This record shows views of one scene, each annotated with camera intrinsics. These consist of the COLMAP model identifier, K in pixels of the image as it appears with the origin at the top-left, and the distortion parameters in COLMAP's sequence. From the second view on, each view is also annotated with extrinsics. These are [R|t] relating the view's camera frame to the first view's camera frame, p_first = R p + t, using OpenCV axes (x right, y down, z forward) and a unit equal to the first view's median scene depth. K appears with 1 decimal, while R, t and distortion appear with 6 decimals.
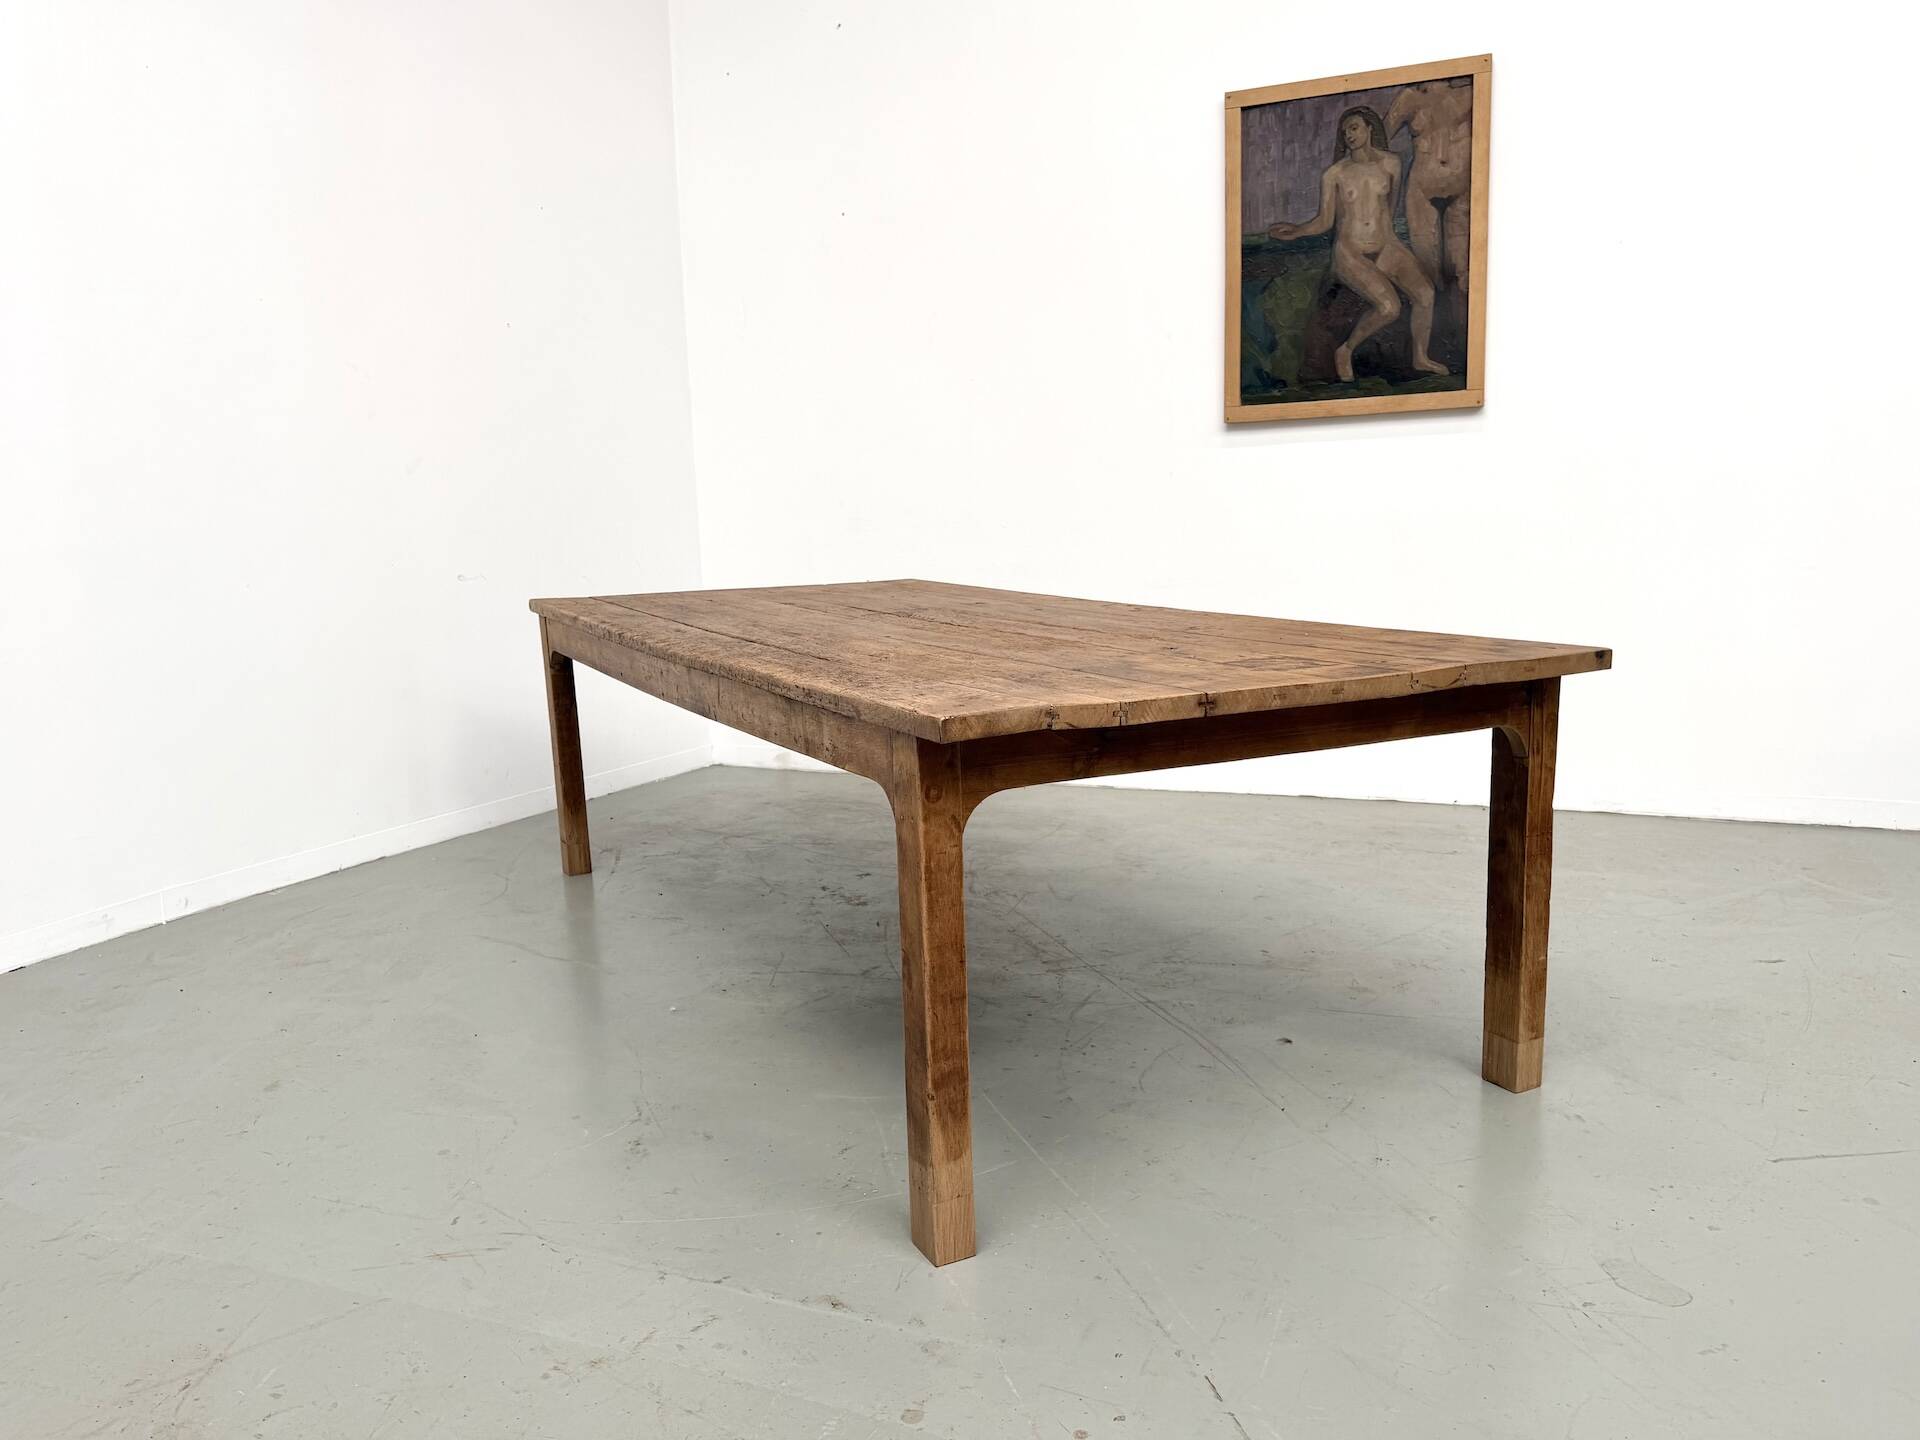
lens RADIAL K [[1433.5, 0, 945.3], [0, 1433.5, 734.3], [0, 0, 1]] dist [0.064193, -0.089149]
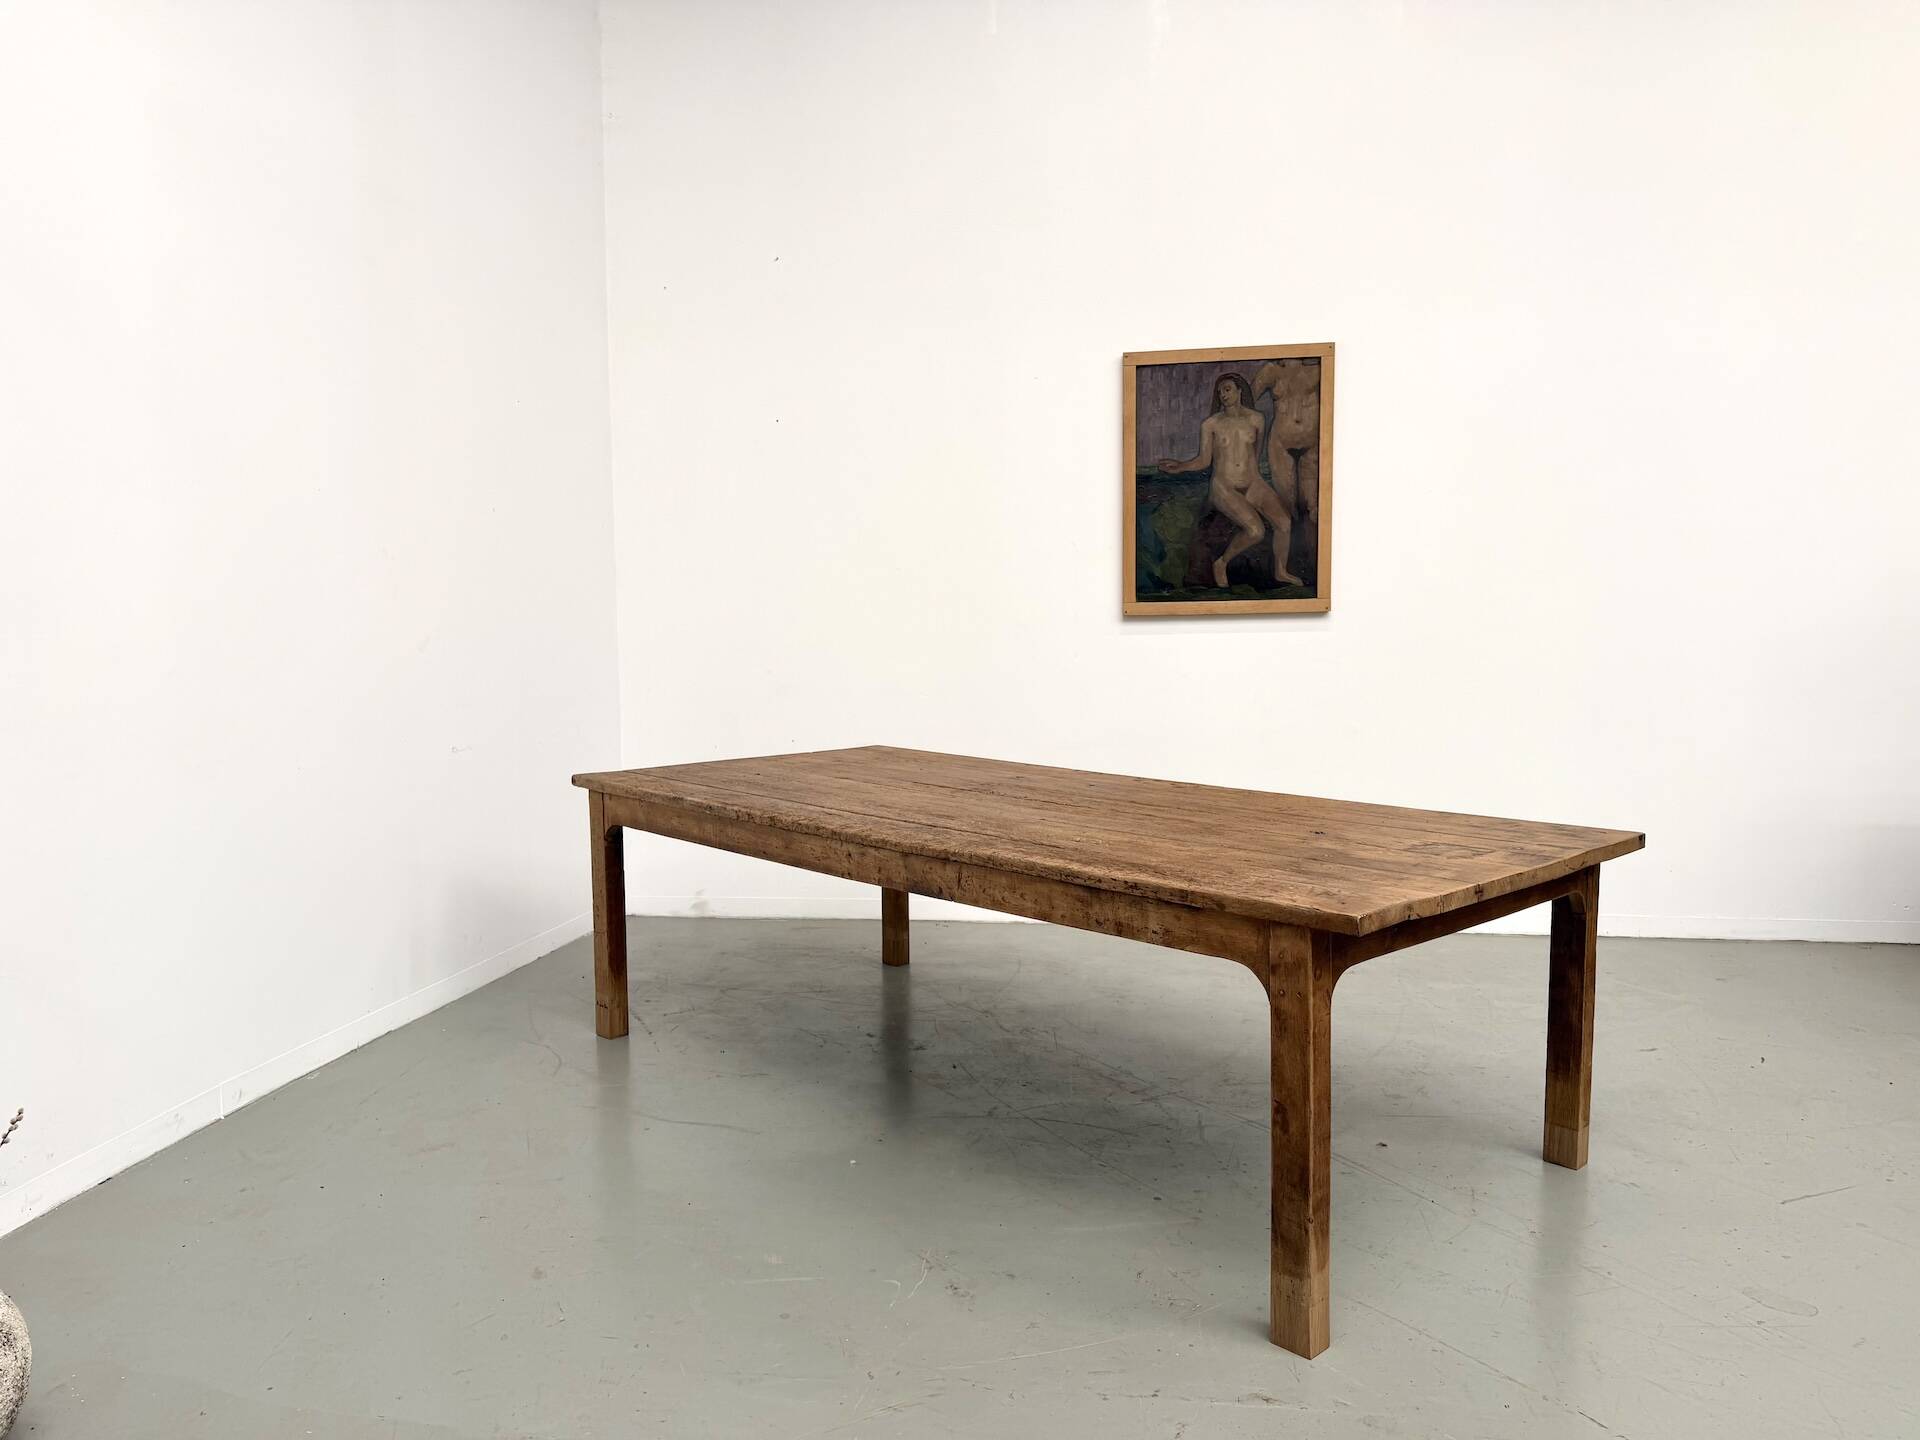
lens RADIAL K [[1356.7, 0, 947.9], [0, 1356.7, 718.9], [0, 0, 1]] dist [0.077501, -0.114659]
pose [[0.958042, 0.000096, 0.286629, -0.503707], [0.026212, 0.995780, -0.087944, -0.063943], [-0.285428, 0.091767, 0.953997, -0.060720]]
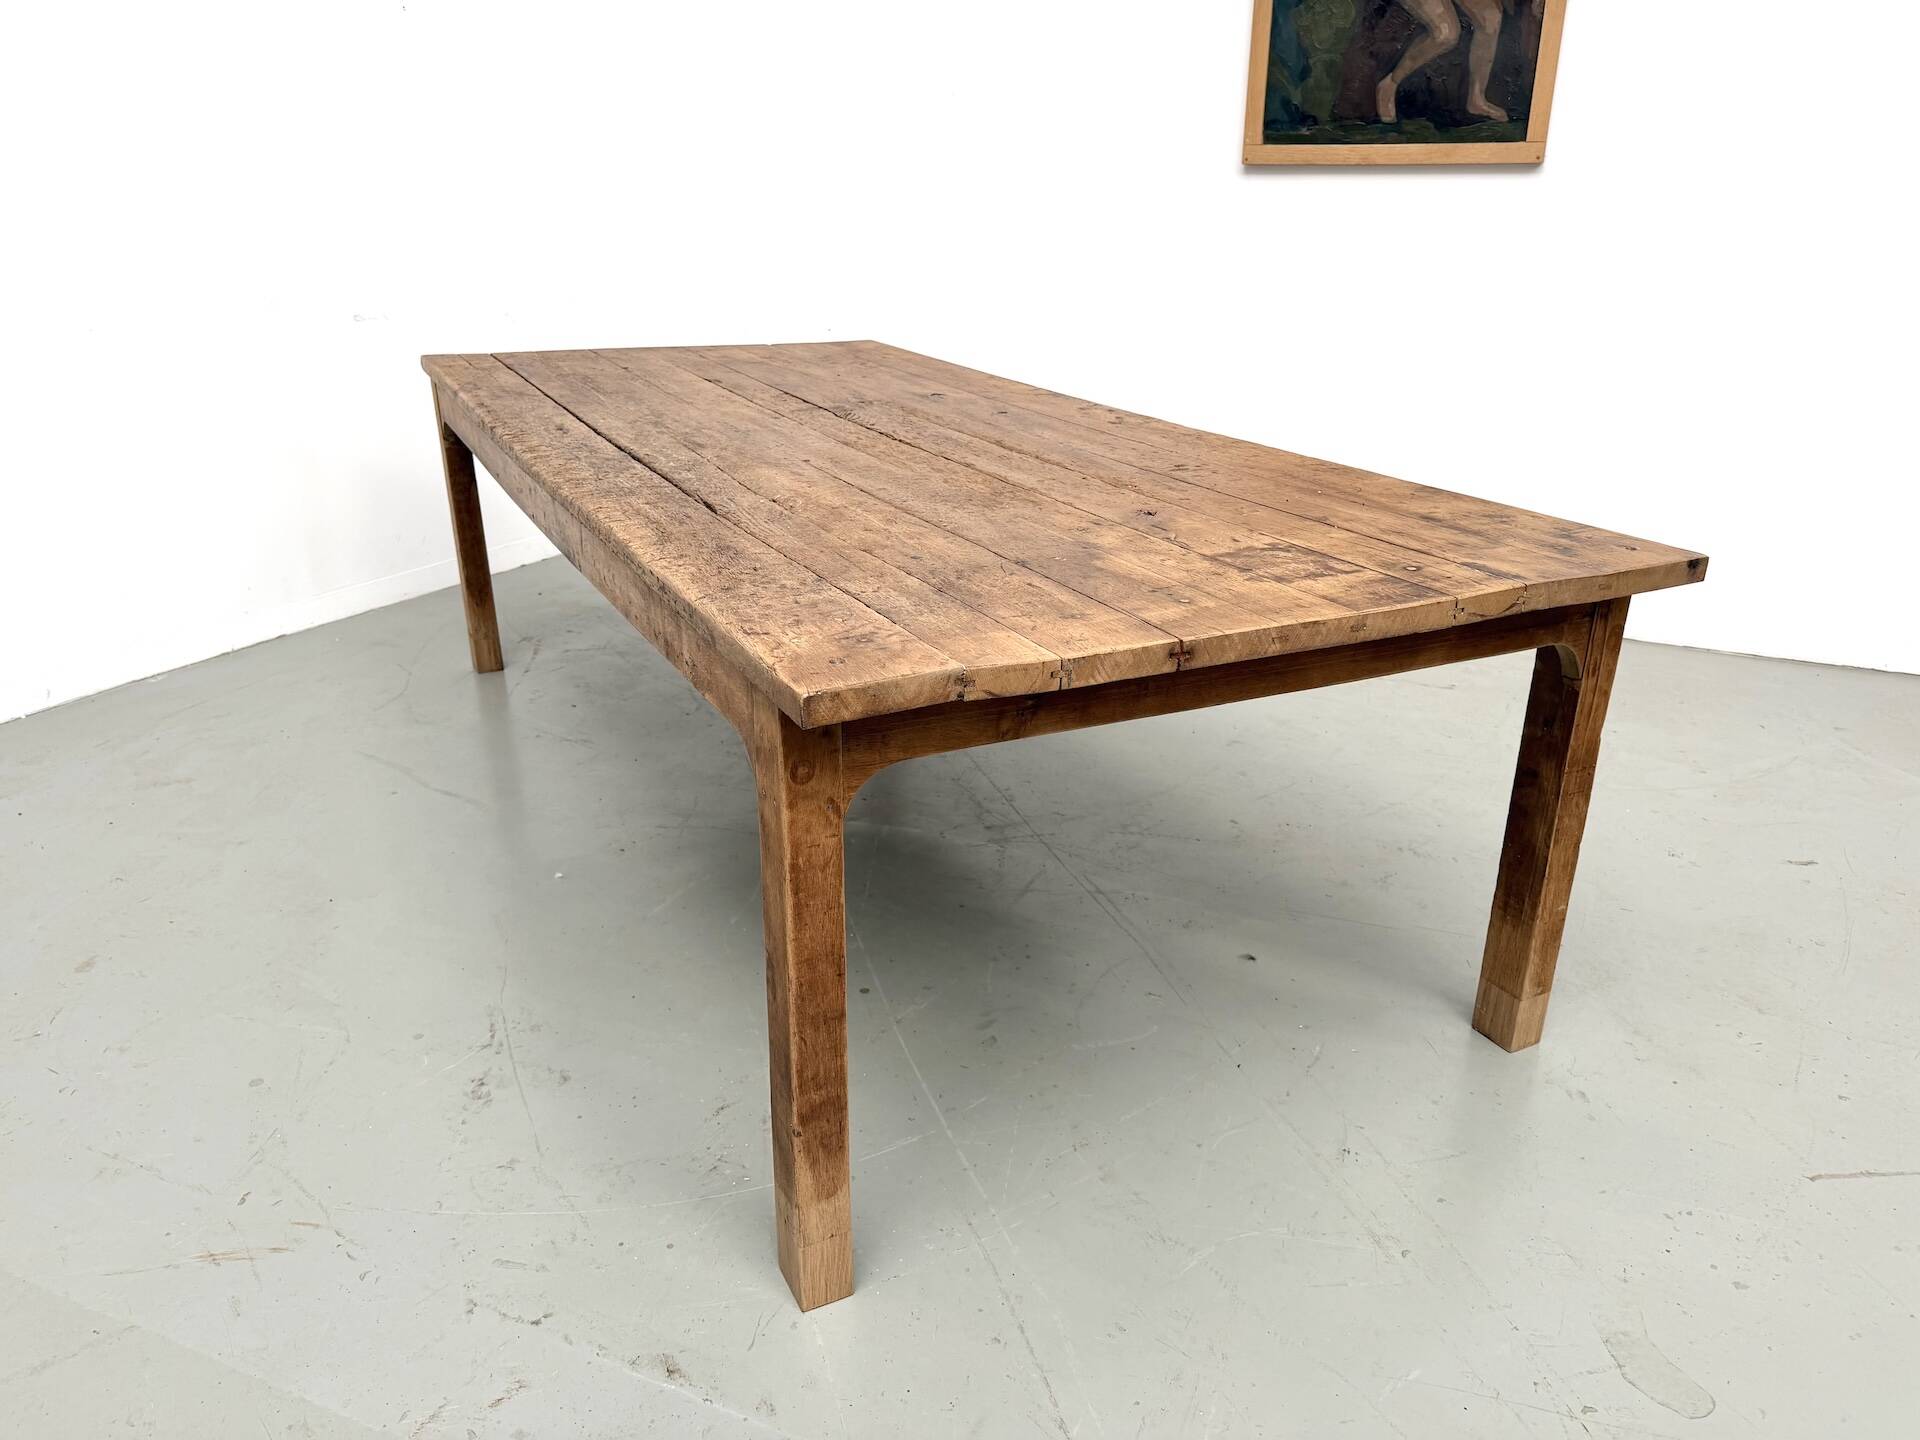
lens RADIAL K [[1356.7, 0, 951.6], [0, 1356.7, 722.3], [0, 0, 1]] dist [0.077501, -0.114659]
pose [[0.999222, 0.037738, 0.011484, 0.044901], [-0.039294, 0.977850, 0.205583, -0.098390], [-0.003471, -0.205874, 0.978572, 0.240709]]
